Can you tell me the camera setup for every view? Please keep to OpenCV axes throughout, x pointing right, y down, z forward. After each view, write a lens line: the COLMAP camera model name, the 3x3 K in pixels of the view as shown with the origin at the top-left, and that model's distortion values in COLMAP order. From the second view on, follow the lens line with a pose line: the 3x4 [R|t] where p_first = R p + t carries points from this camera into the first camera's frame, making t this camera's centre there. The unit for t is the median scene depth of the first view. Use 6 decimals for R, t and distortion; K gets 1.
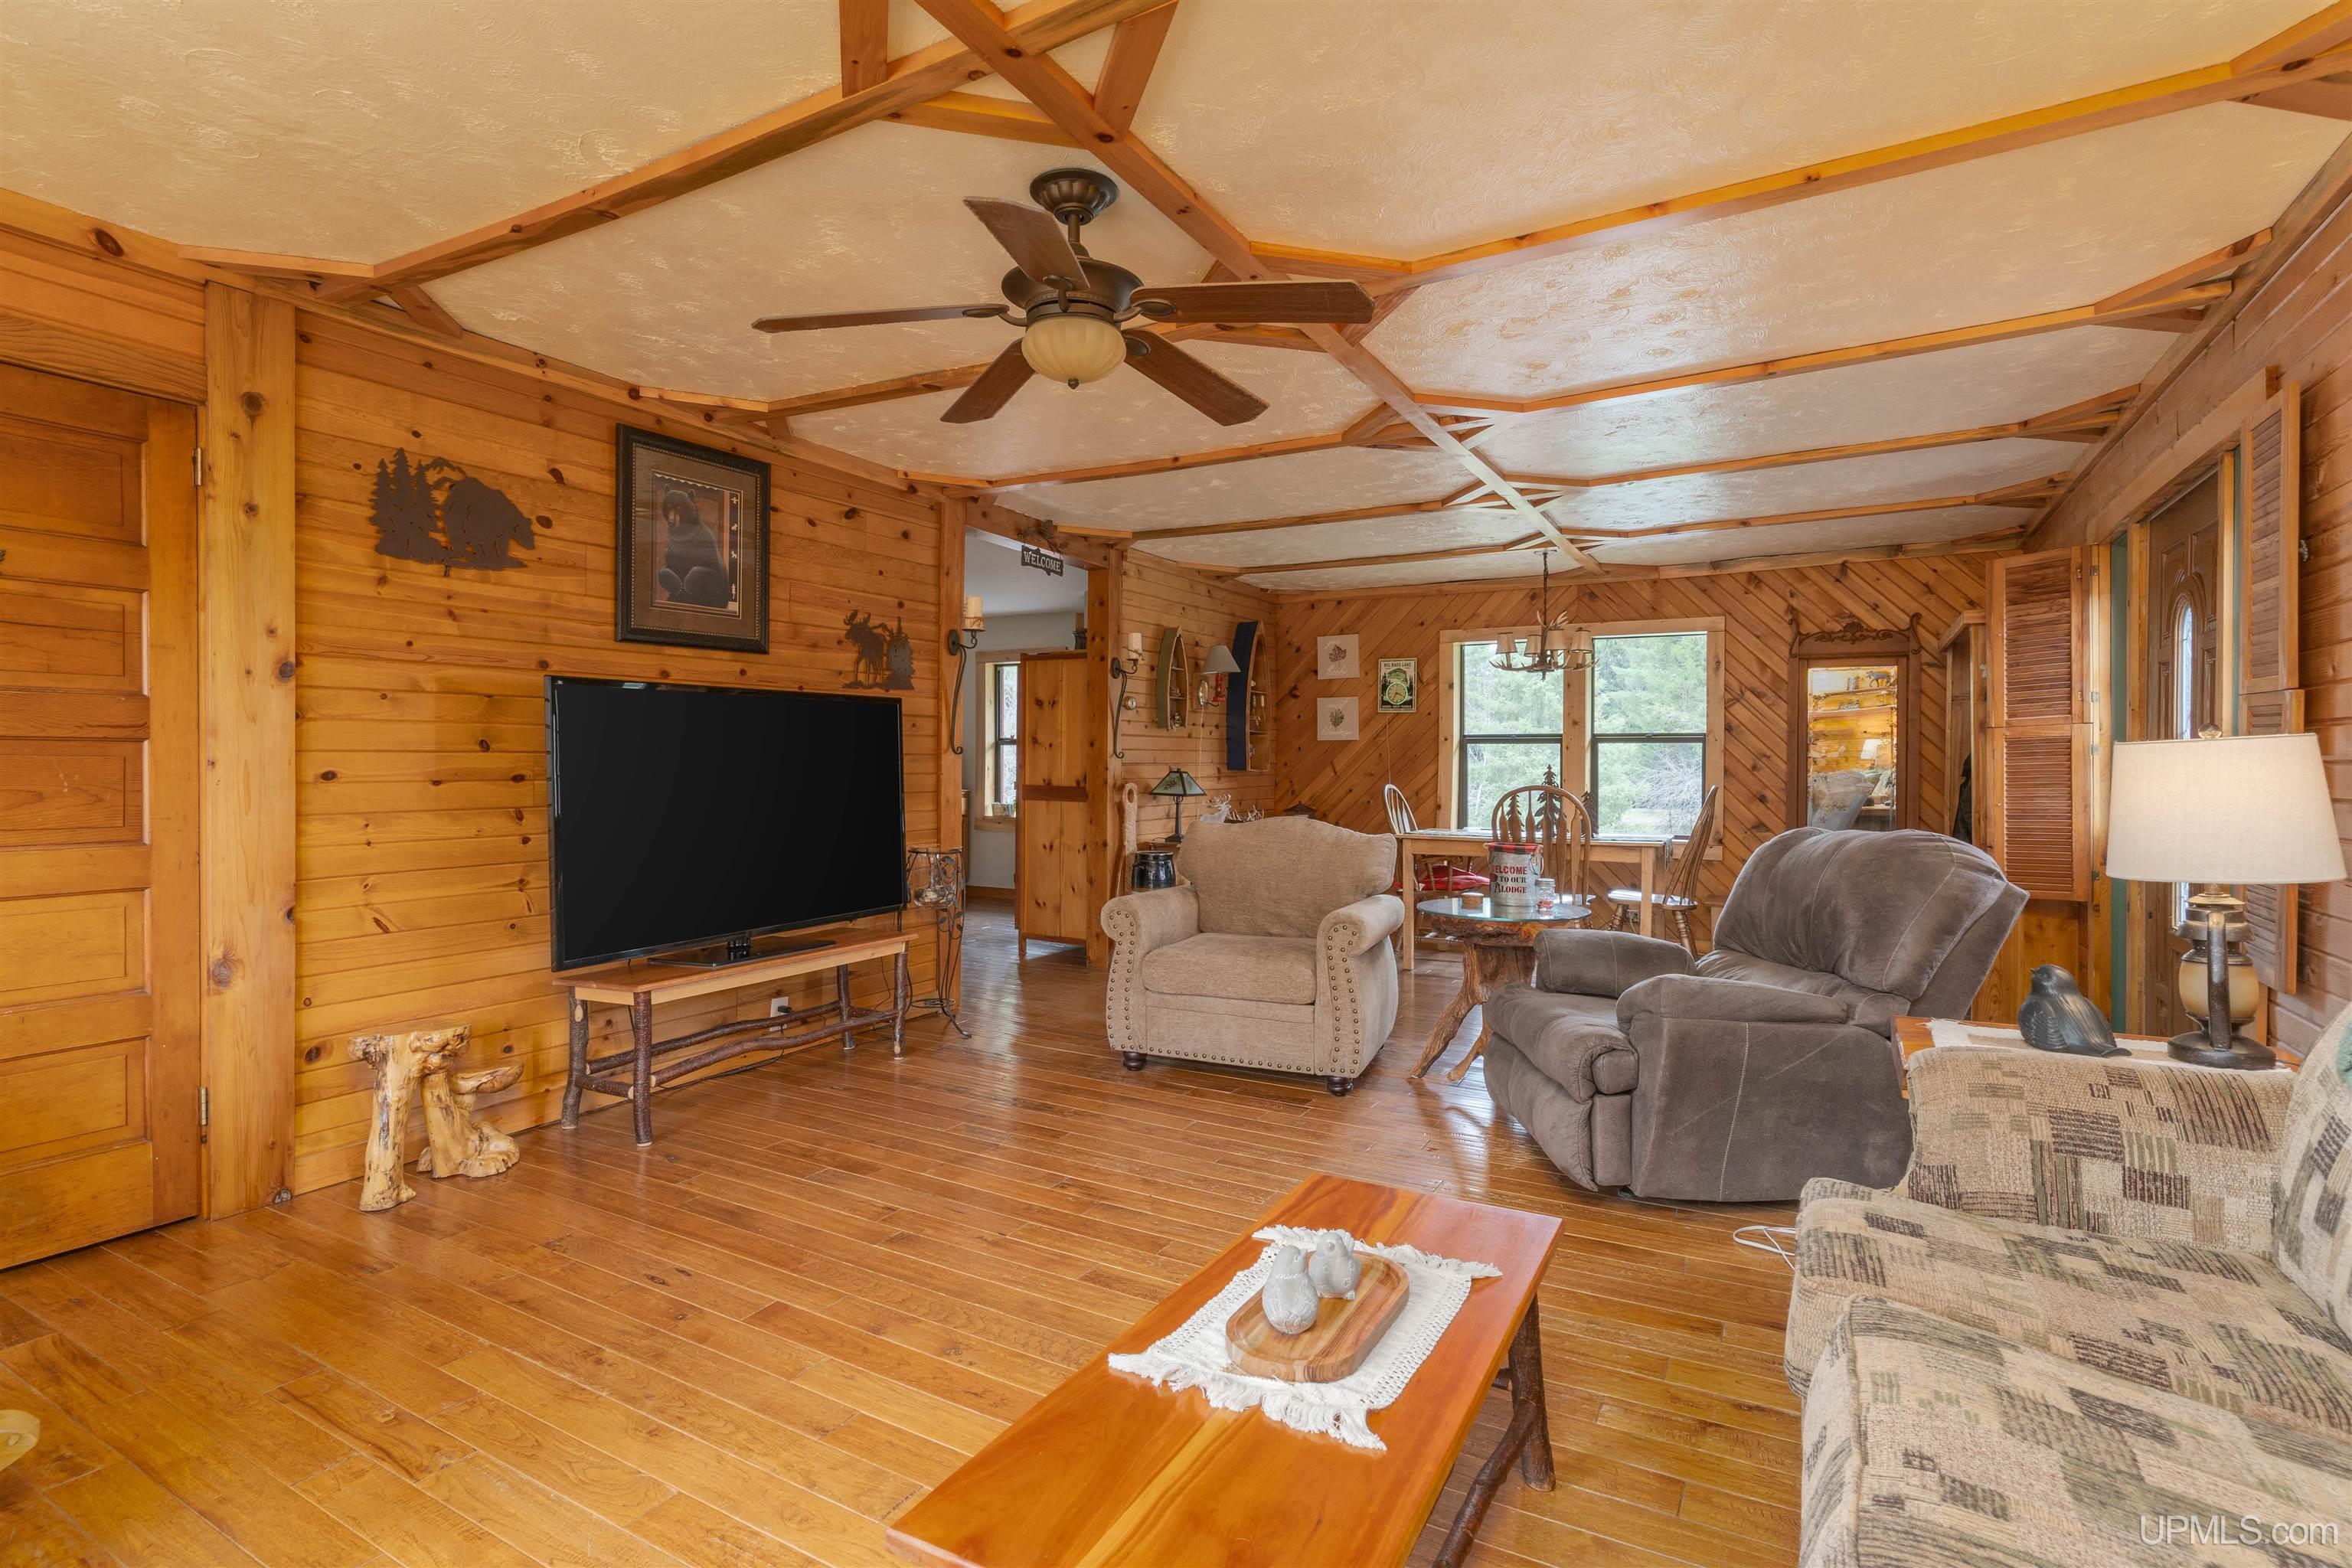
lens RADIAL K [[1131.9, 0, 1186.4], [0, 1131.9, 765.3], [0, 0, 1]] dist [0.004597, -0.001530]
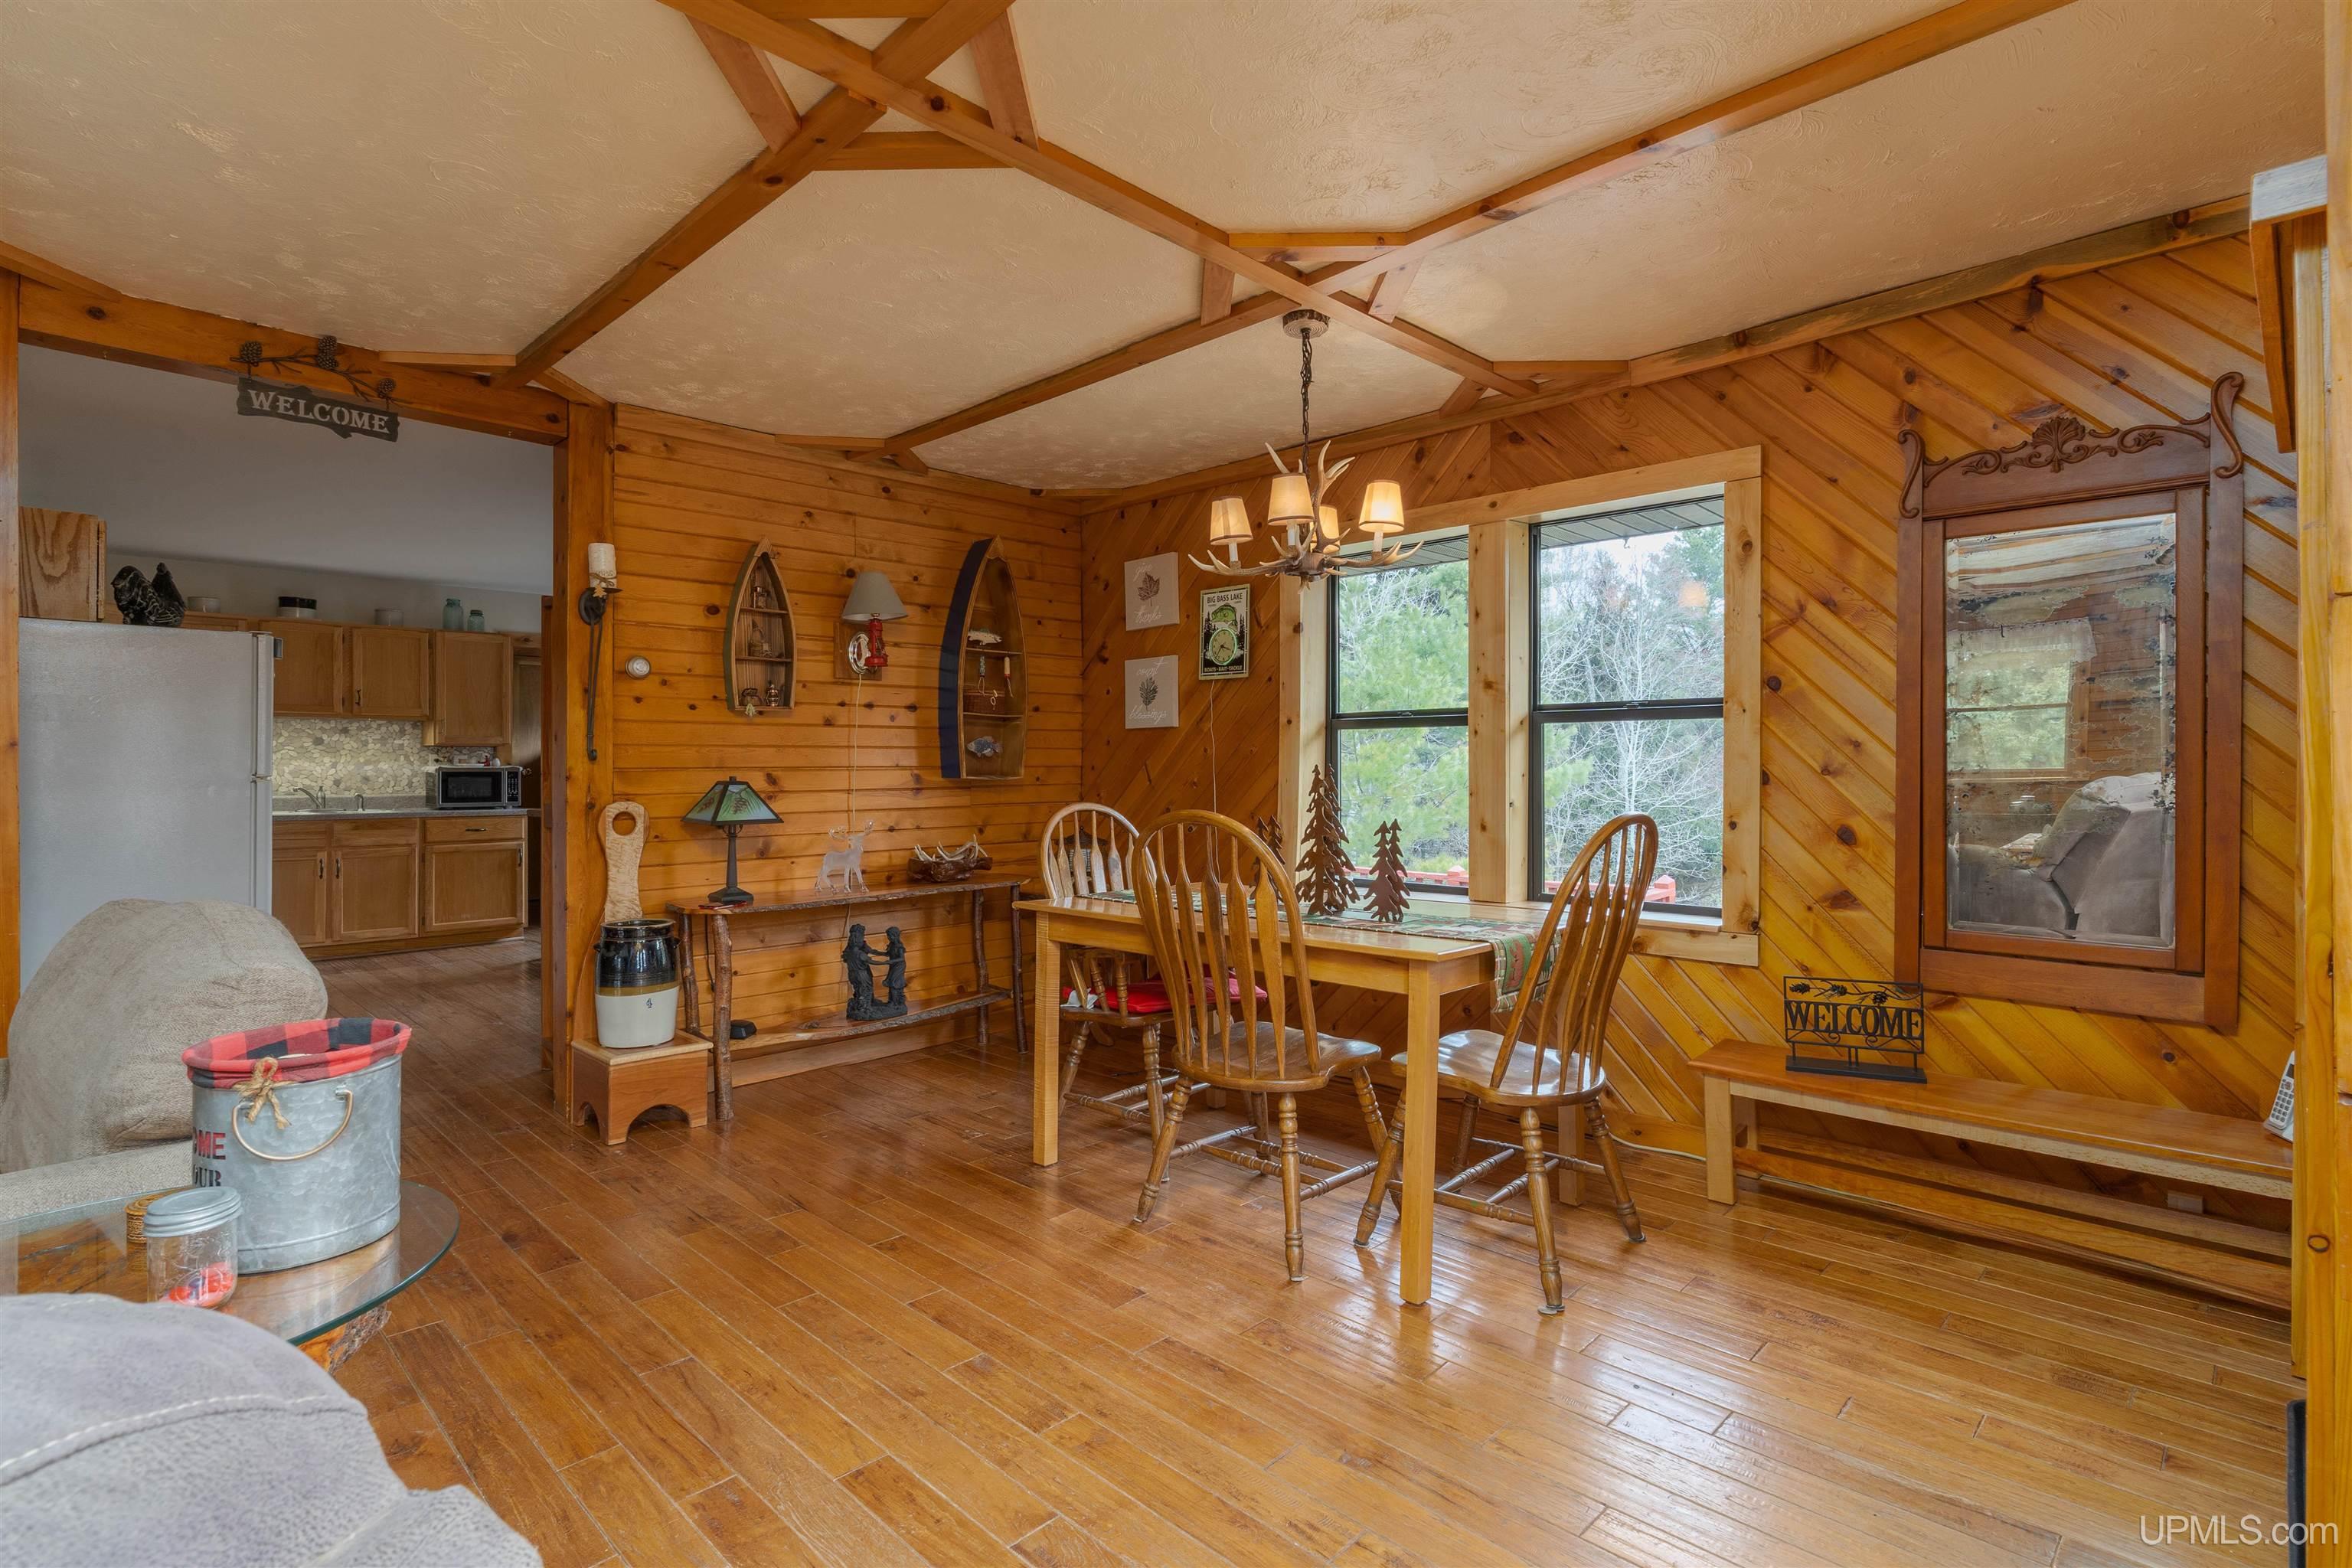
lens RADIAL K [[1131.9, 0, 1178.2], [0, 1131.9, 766.6], [0, 0, 1]] dist [0.004597, -0.001530]
pose [[0.962972, -0.007619, -0.269493, 0.366200], [0.007036, 0.999970, -0.003131, 0.001290], [0.269509, 0.001119, 0.962997, 0.480438]]
